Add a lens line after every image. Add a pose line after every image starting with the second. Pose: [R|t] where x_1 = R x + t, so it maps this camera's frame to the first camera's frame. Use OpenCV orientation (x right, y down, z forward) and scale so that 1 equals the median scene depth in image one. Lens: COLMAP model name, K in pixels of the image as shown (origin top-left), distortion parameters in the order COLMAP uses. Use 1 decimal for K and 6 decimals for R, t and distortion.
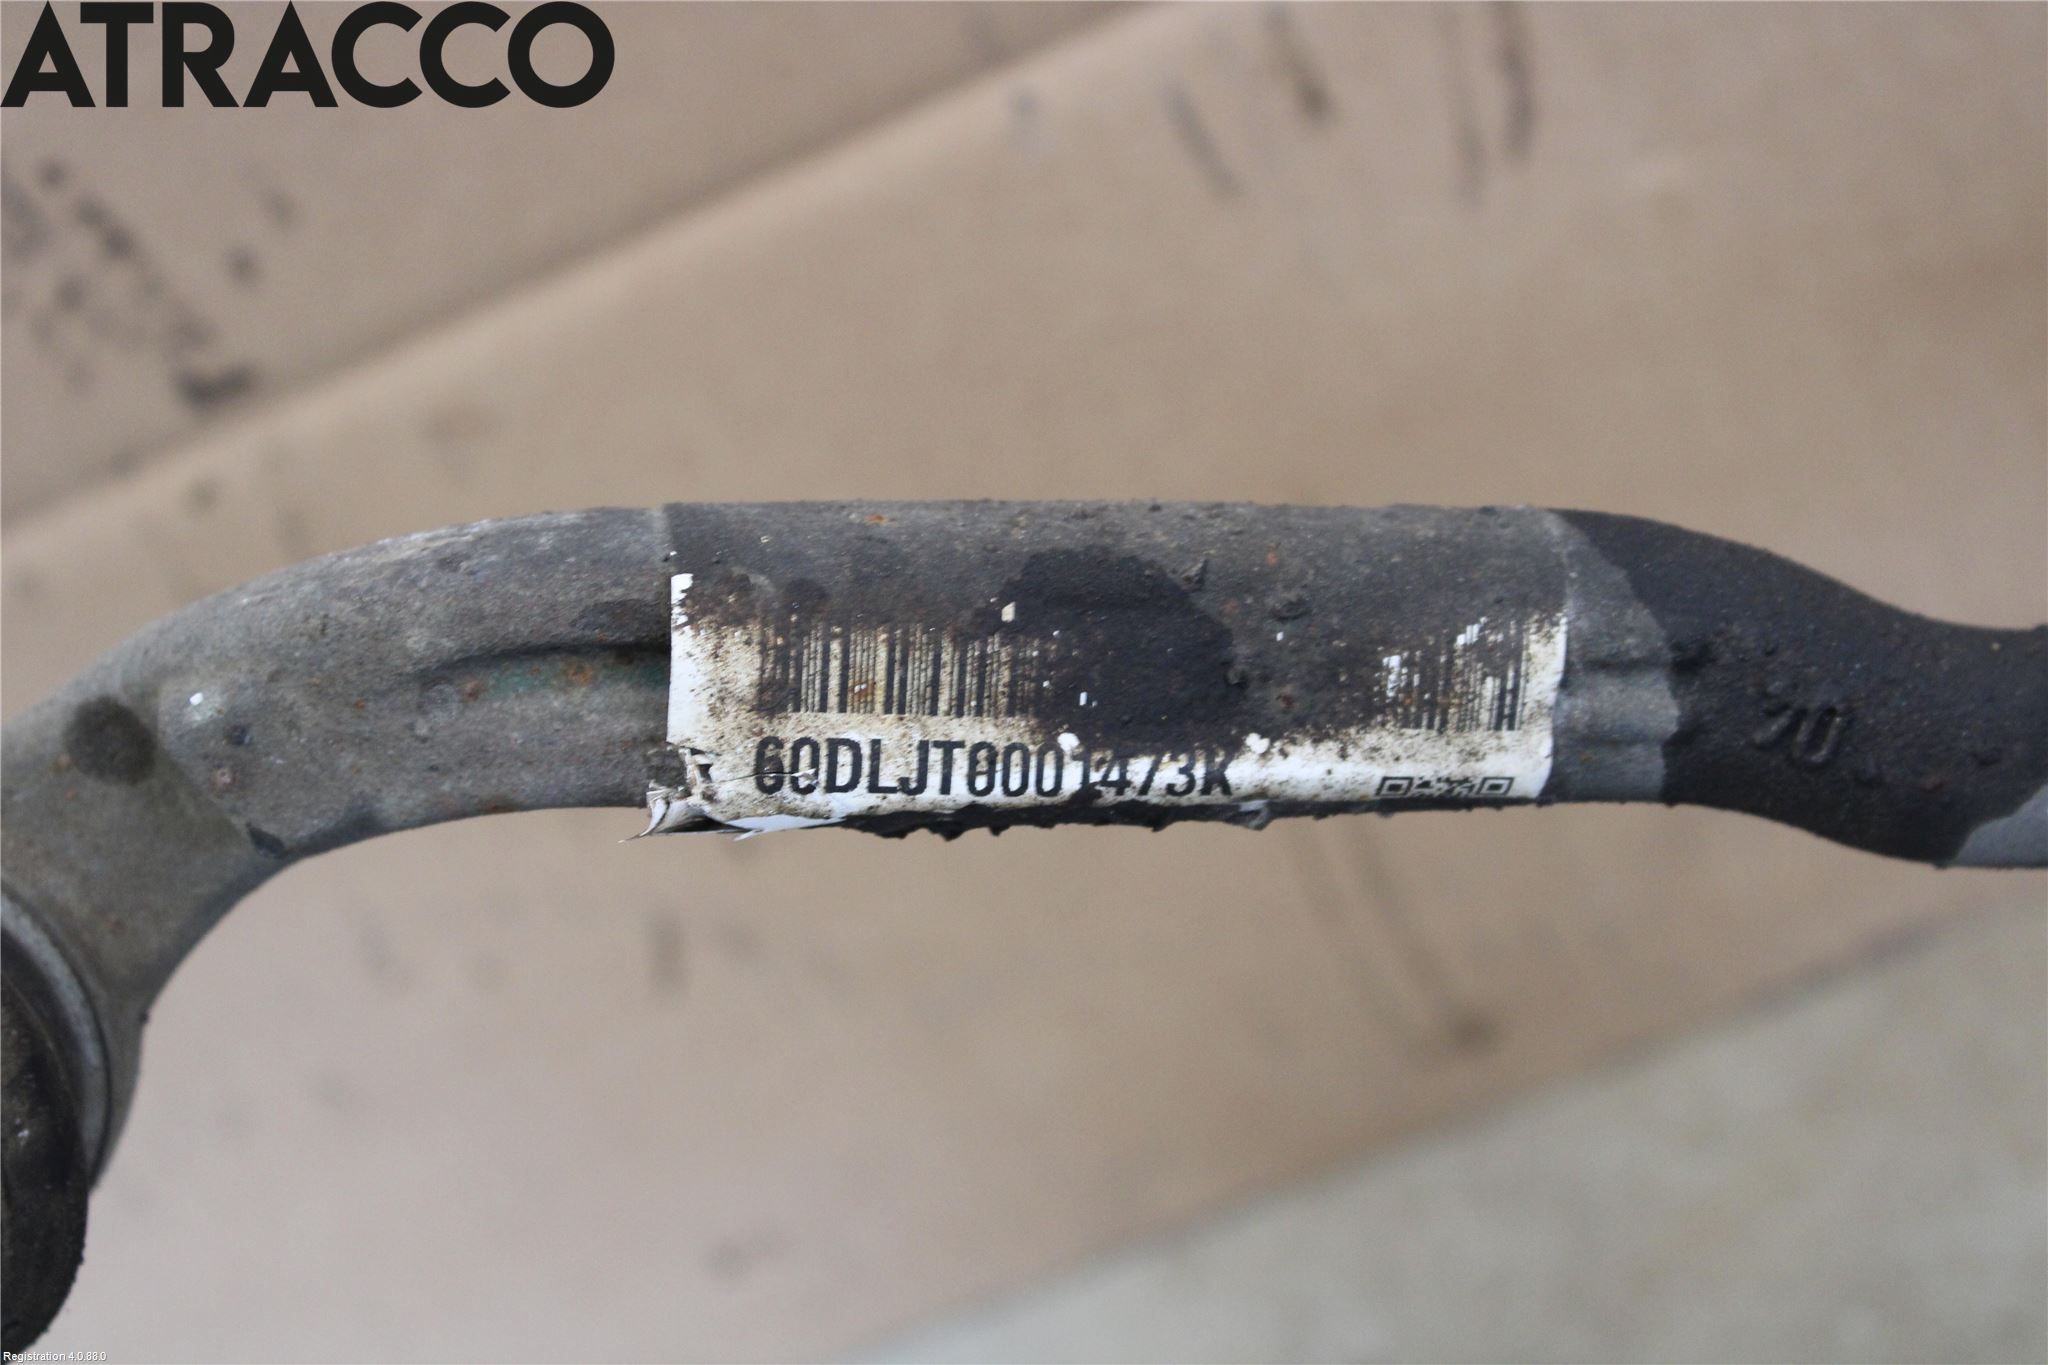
lens RADIAL K [[4043.3, 0, 1024.0], [0, 4043.3, 682.5], [0, 0, 1]] dist [0.049637, 0.122642]
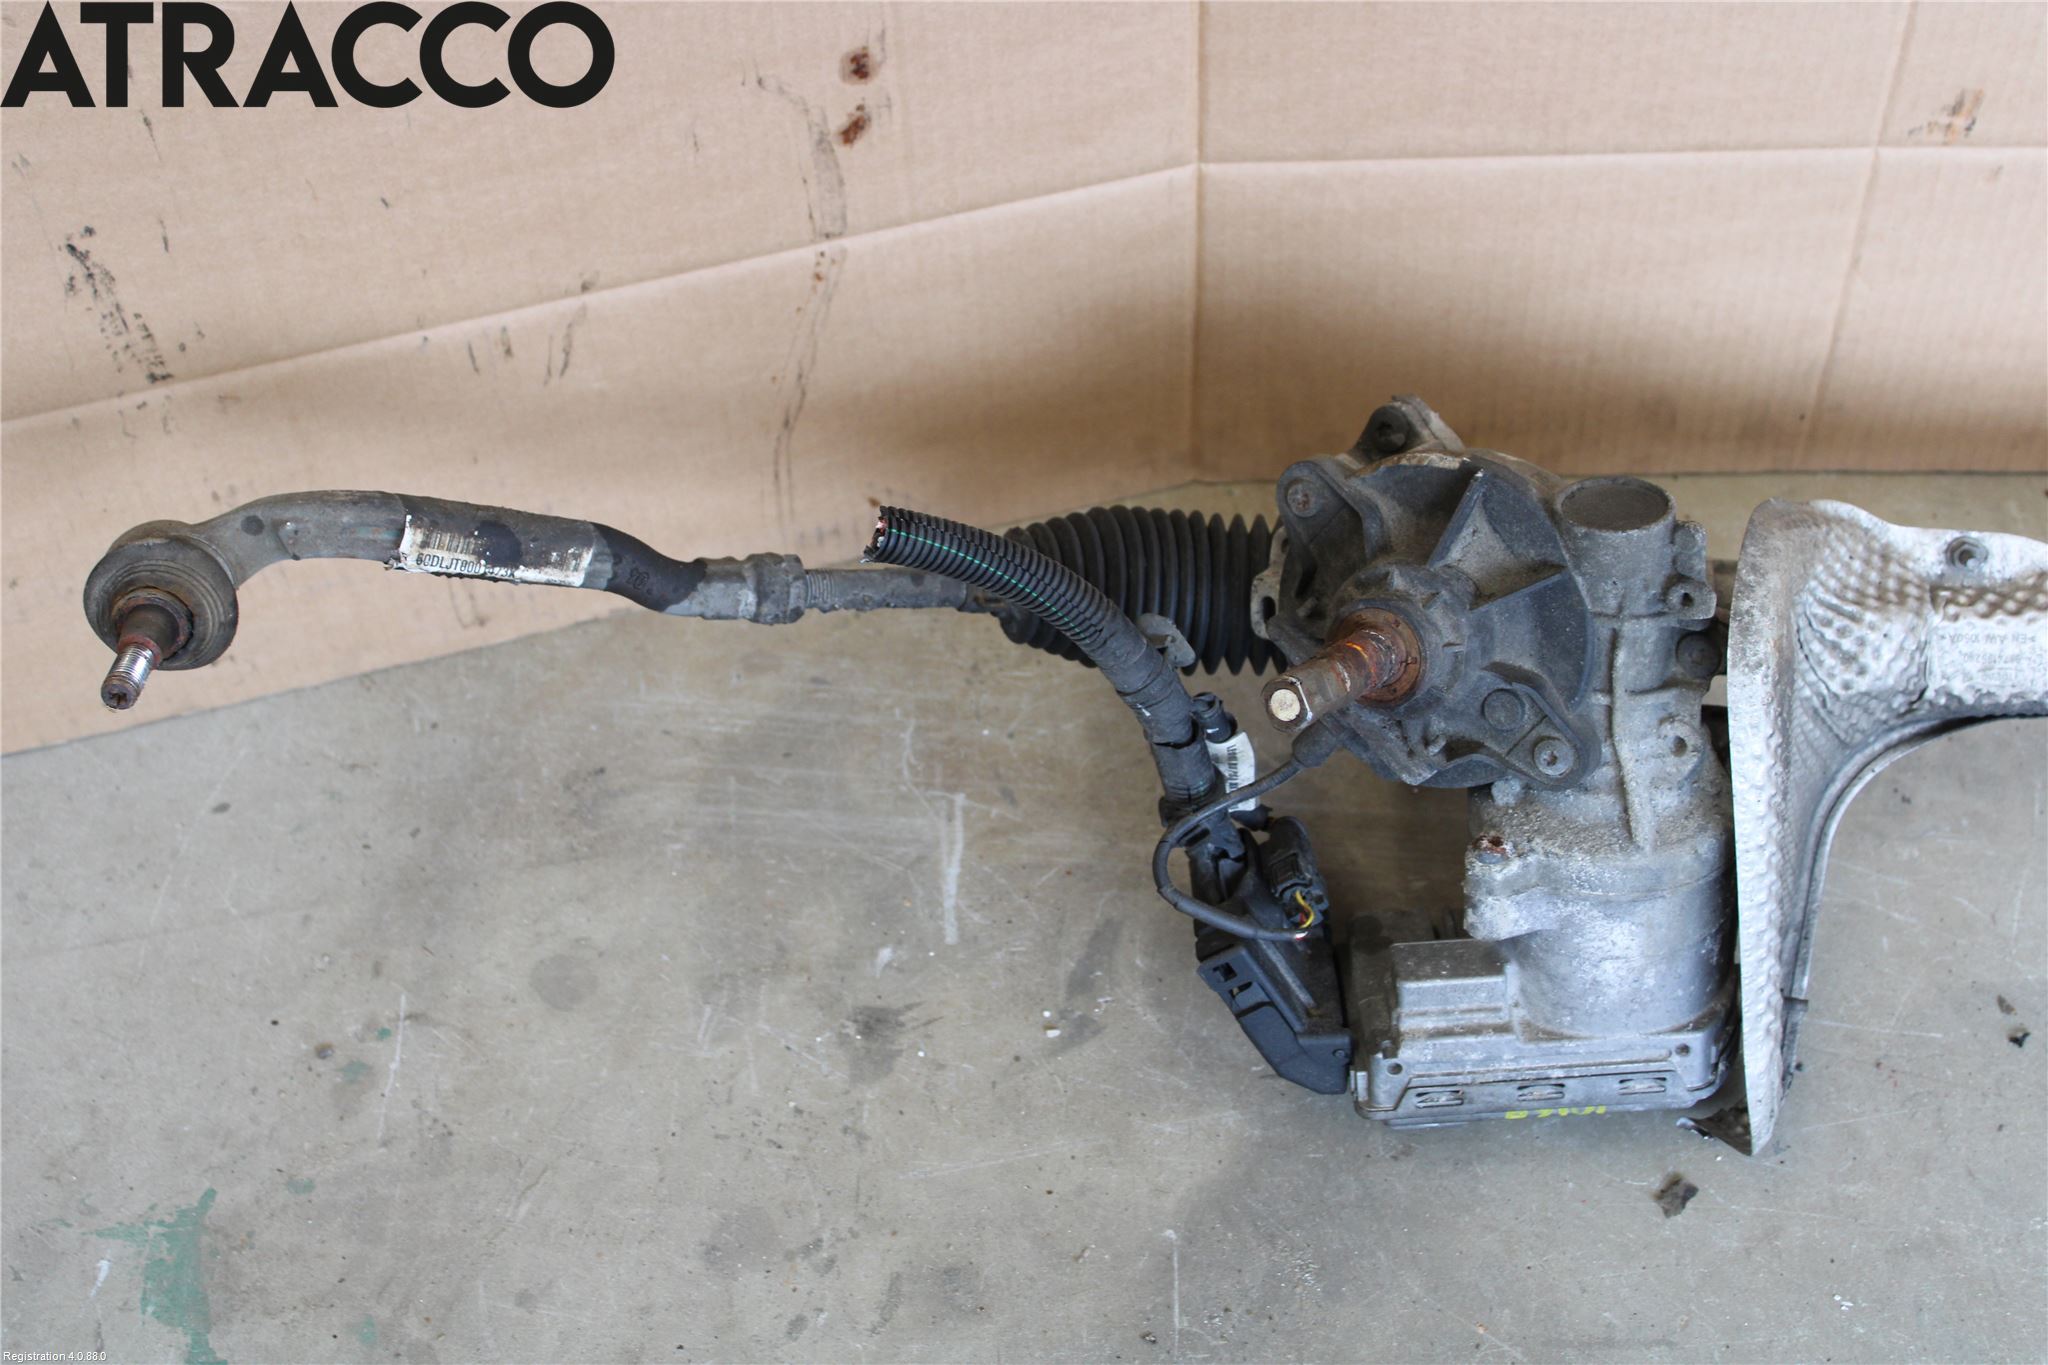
lens RADIAL K [[3202.7, 0, 1024.0], [0, 3202.7, 682.5], [0, 0, 1]] dist [-0.011709, 0.024414]
pose [[0.917490, 0.130991, 0.375572, -0.743212], [-0.174289, 0.981142, 0.083574, -0.252117], [-0.357542, -0.142136, 0.923018, -2.474442]]
